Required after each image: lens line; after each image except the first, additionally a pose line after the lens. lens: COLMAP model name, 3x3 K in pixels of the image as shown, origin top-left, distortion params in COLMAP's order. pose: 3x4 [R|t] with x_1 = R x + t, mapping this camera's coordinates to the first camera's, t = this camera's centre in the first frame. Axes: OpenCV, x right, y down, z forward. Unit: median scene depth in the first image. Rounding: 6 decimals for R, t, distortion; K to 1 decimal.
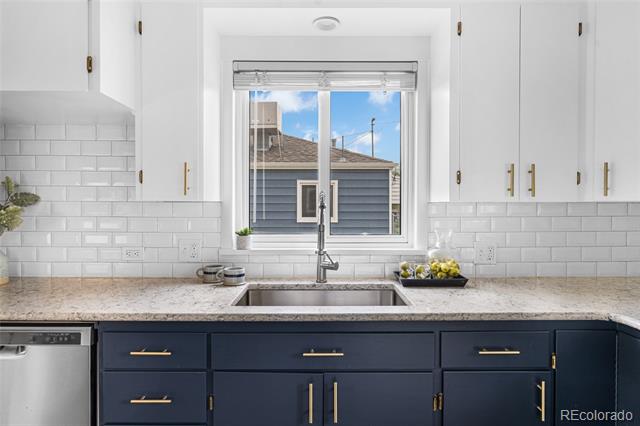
lens RADIAL K [[396.1, 0, 321.2], [0, 396.1, 211.6], [0, 0, 1]] dist [-0.005561, 0.002312]
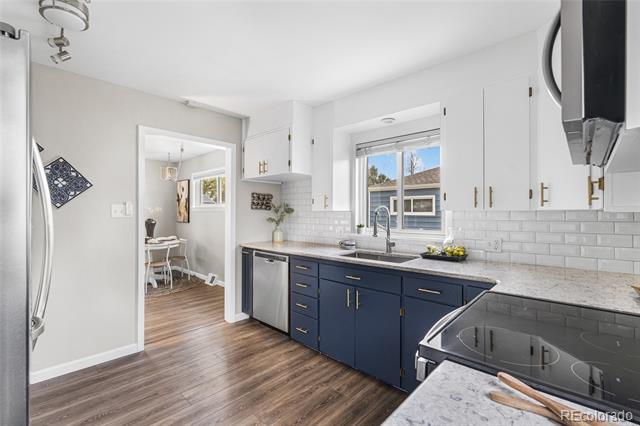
lens RADIAL K [[286.2, 0, 317.7], [0, 286.2, 209.8], [0, 0, 1]] dist [0.002415, 0.000805]
pose [[0.722675, -0.007852, -0.691143, 0.743867], [-0.005018, 0.999850, -0.016607, -0.006670], [0.691170, 0.015470, 0.722527, -0.263597]]
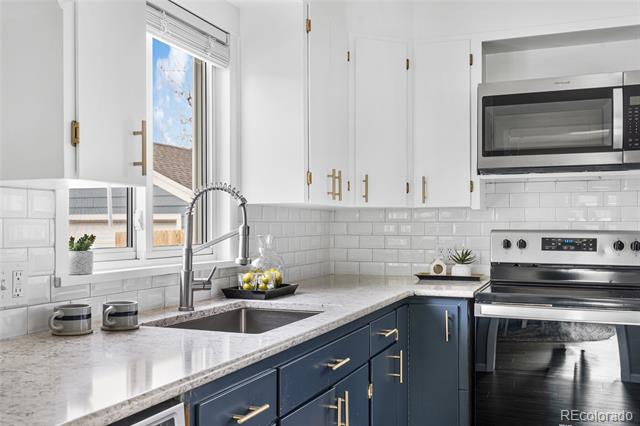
lens RADIAL K [[646.0, 0, 320.7], [0, 646.0, 231.3], [0, 0, 1]] dist [0.010174, 0.000000]
pose [[0.366045, -0.005859, 0.930579, -1.028293], [0.008177, 0.999962, 0.003079, 0.034981], [-0.930561, 0.006482, 0.366079, 0.361031]]
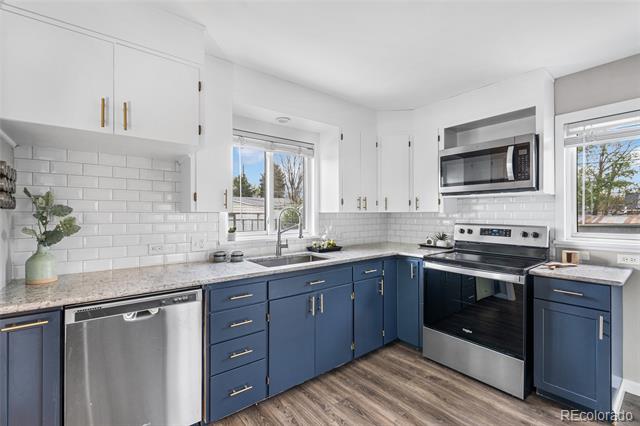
lens RADIAL K [[286.2, 0, 319.8], [0, 286.2, 212.3], [0, 0, 1]] dist [0.002415, 0.000805]
pose [[0.784160, -0.000143, 0.620559, -0.710553], [0.008066, 0.999918, -0.009963, -0.010551], [-0.620506, 0.012818, 0.784097, -0.191999]]
